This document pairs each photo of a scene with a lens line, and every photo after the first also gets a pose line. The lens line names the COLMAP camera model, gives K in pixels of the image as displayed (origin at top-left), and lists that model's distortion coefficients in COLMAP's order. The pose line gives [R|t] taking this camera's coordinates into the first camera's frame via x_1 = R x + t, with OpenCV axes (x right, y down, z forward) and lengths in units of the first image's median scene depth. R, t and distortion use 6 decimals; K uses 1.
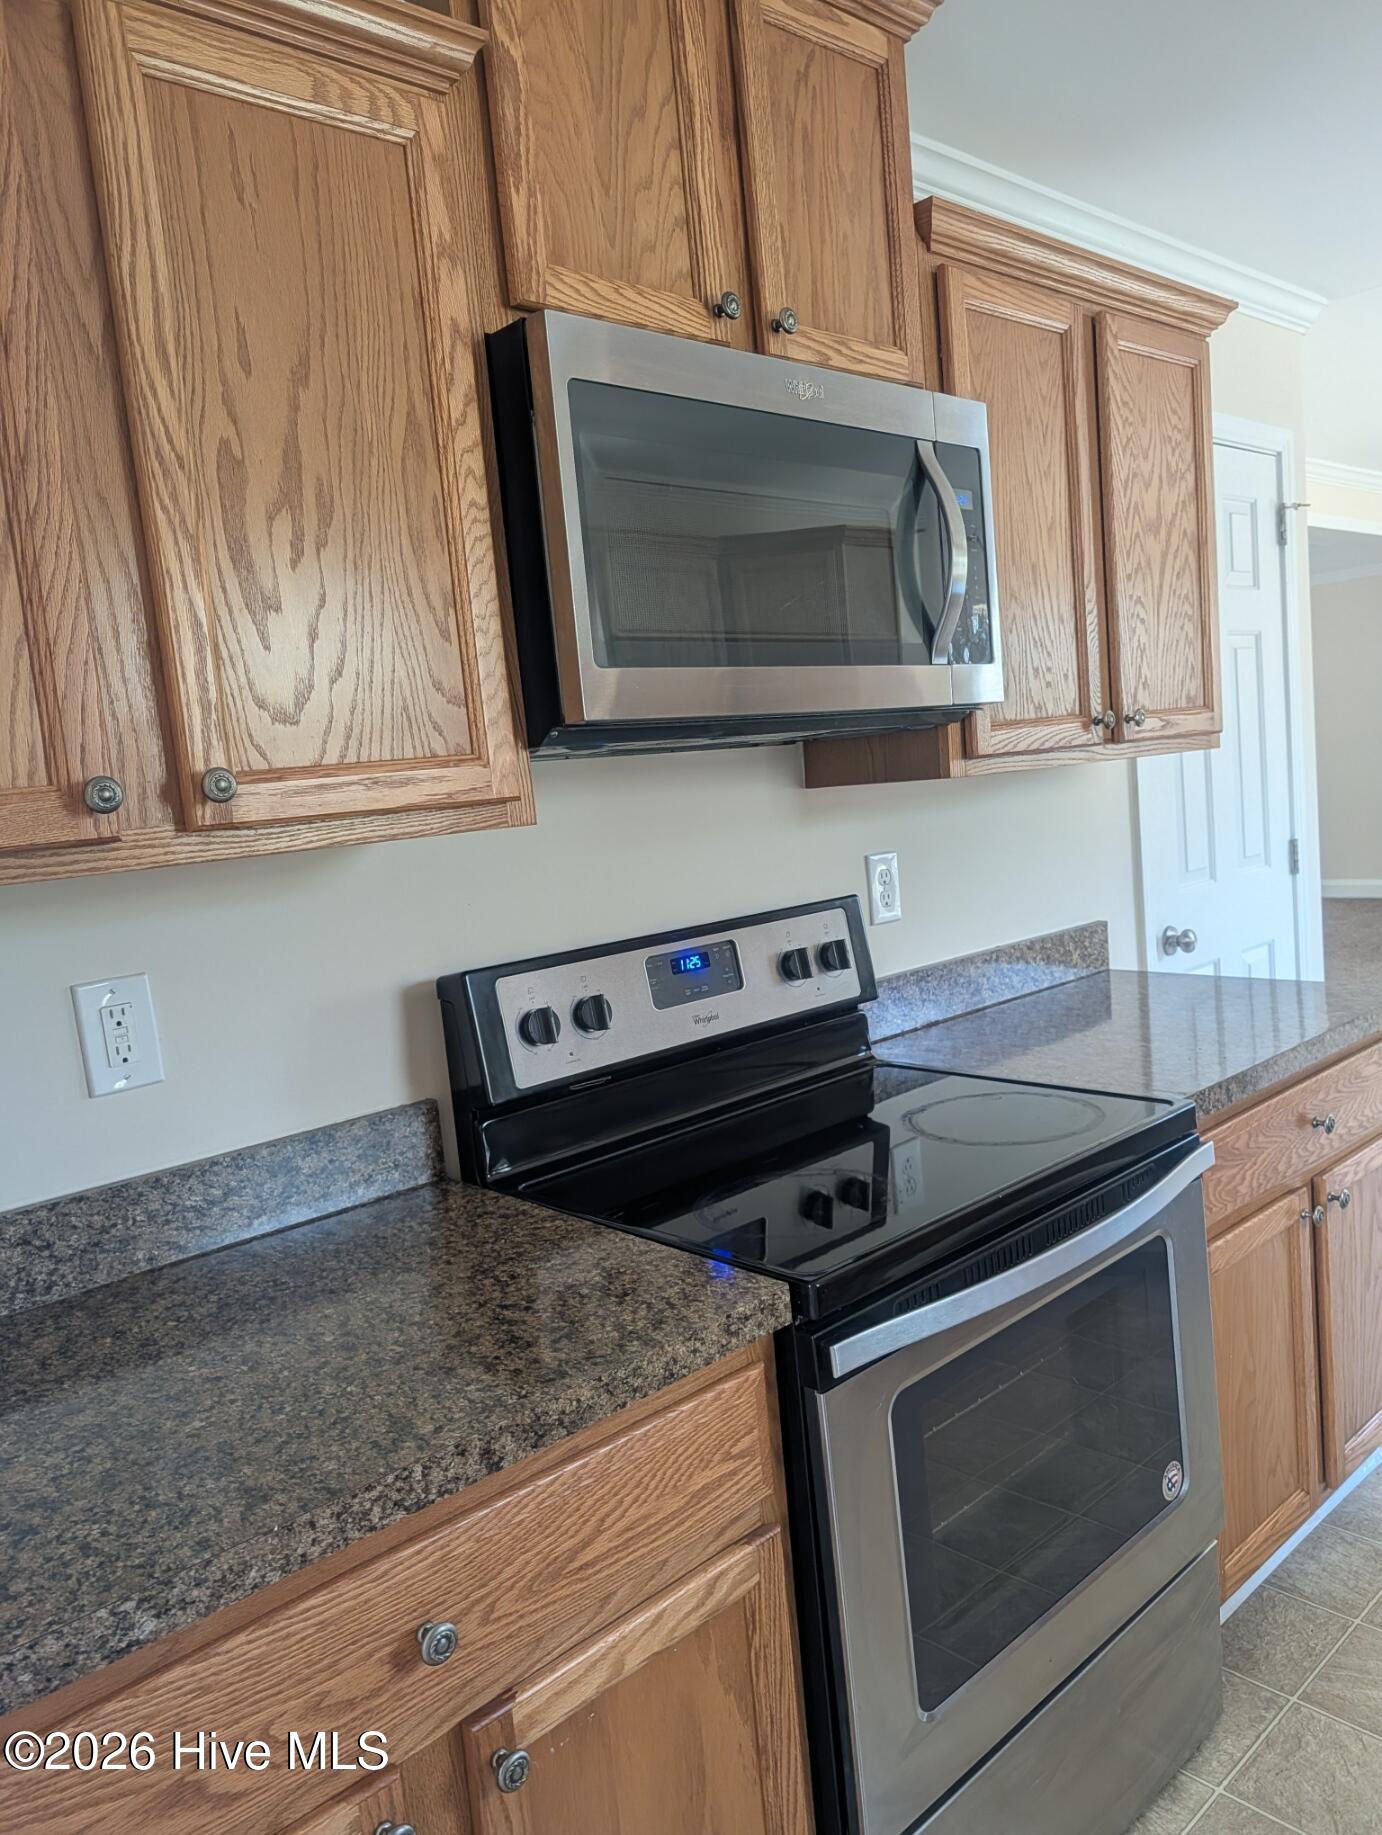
lens RADIAL K [[1316.5, 0, 693.7], [0, 1316.5, 940.2], [0, 0, 1]] dist [-0.000906, -0.004121]
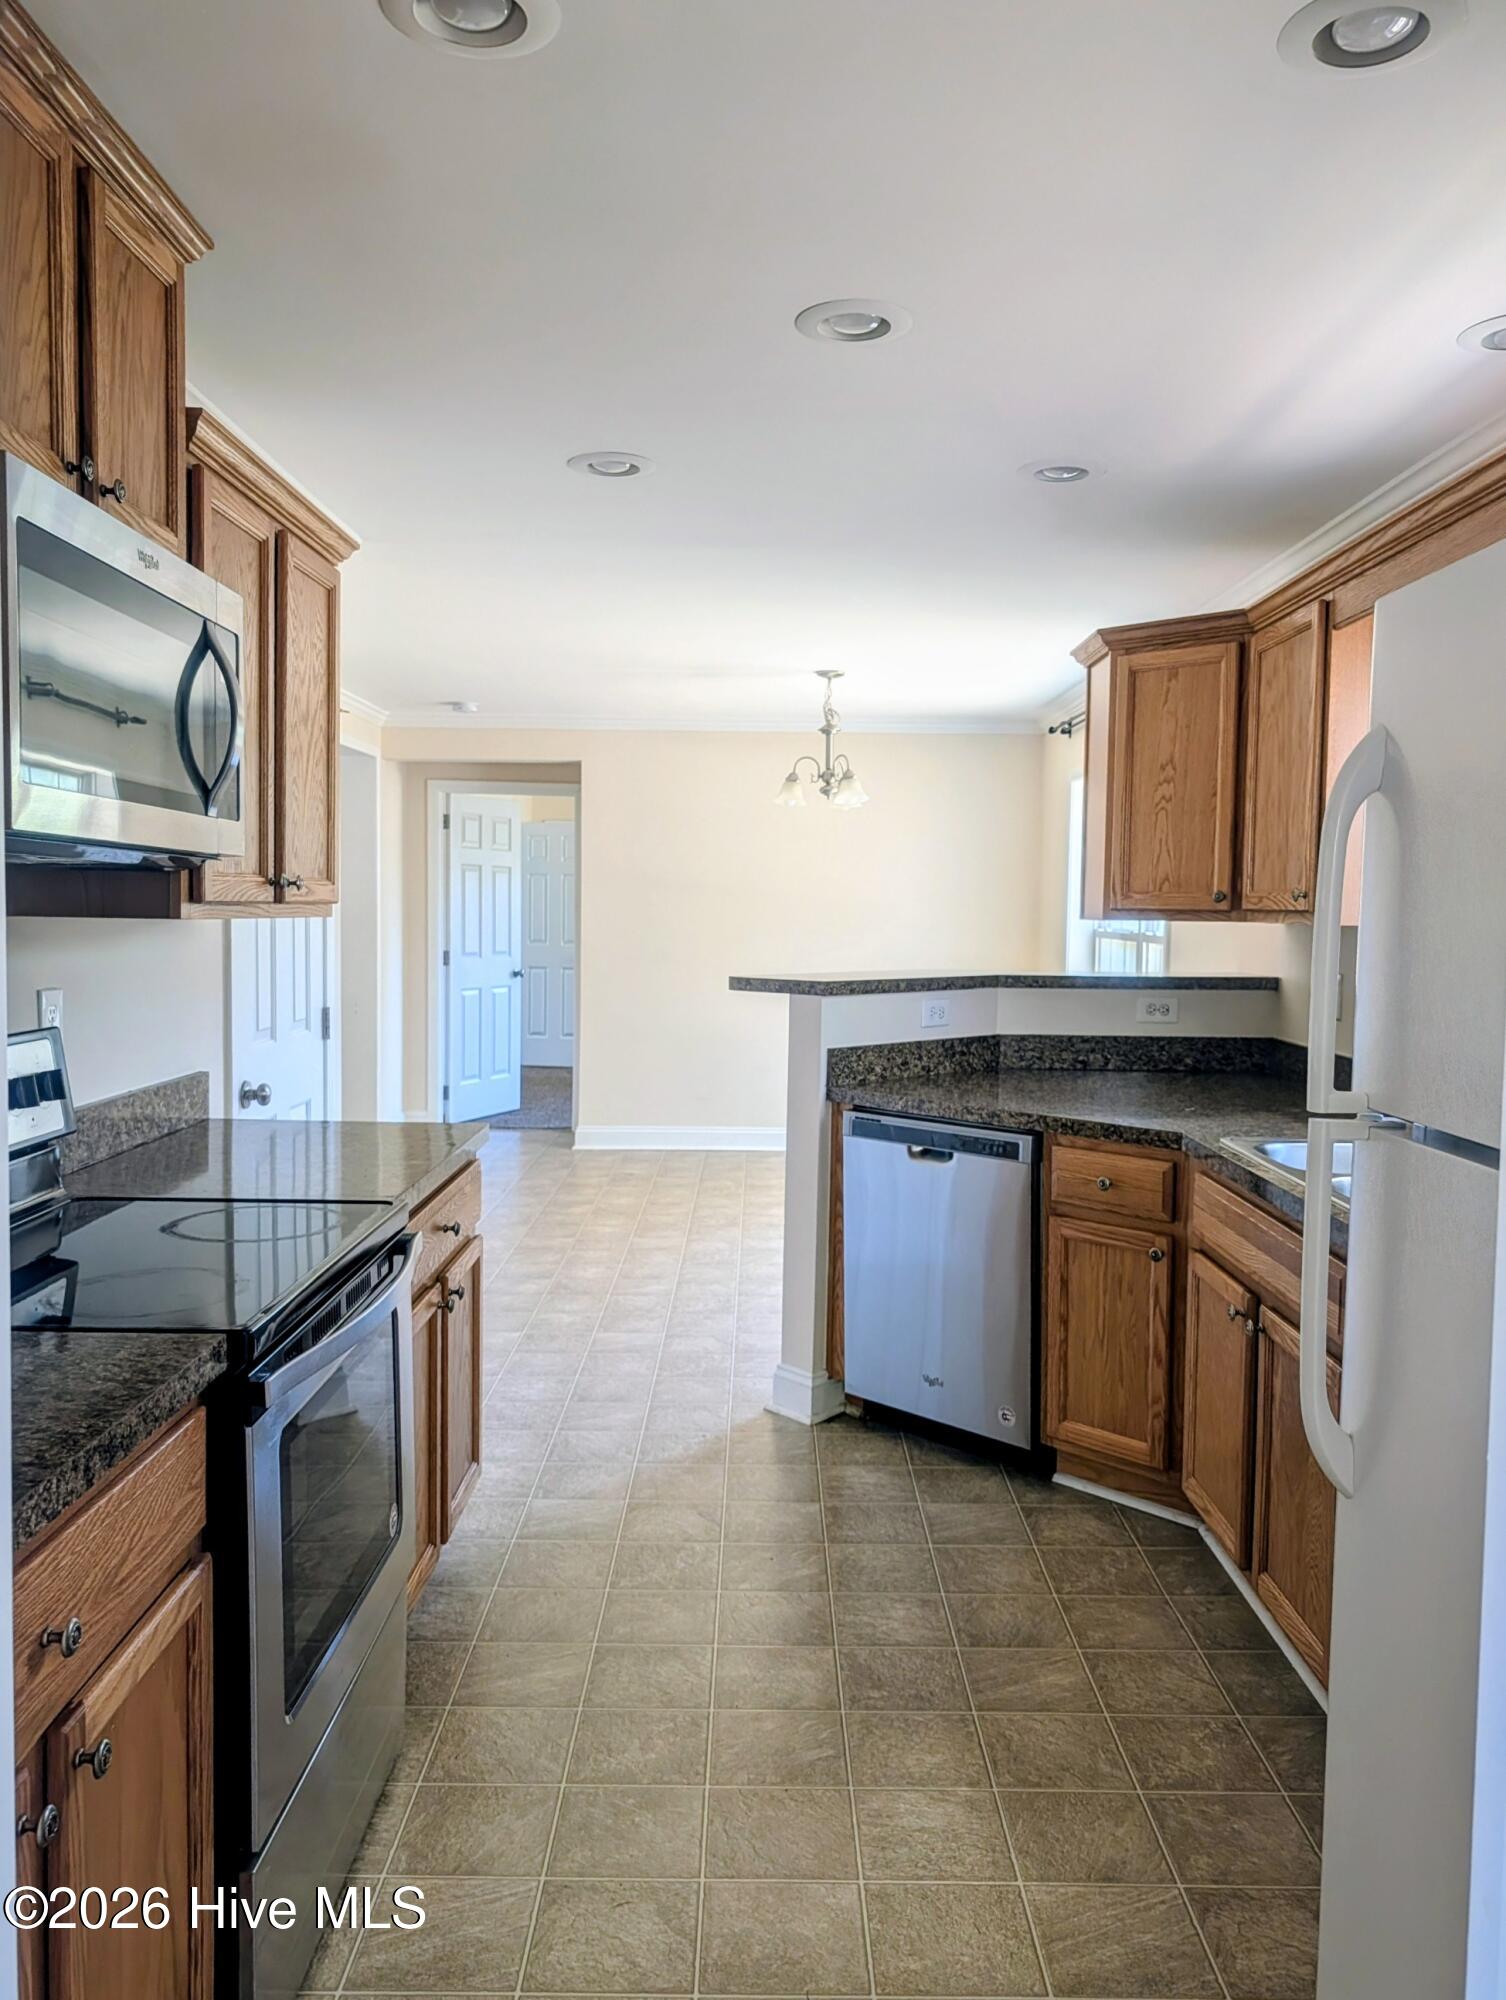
lens RADIAL K [[1472.1, 0, 753.0], [0, 1472.1, 1000.0], [0, 0, 1]] dist [-0.000470, -0.004878]
pose [[0.677631, 0.053053, 0.733485, -0.382548], [0.016755, 0.996022, -0.087521, 0.058056], [-0.735211, 0.071597, 0.674047, -0.159293]]
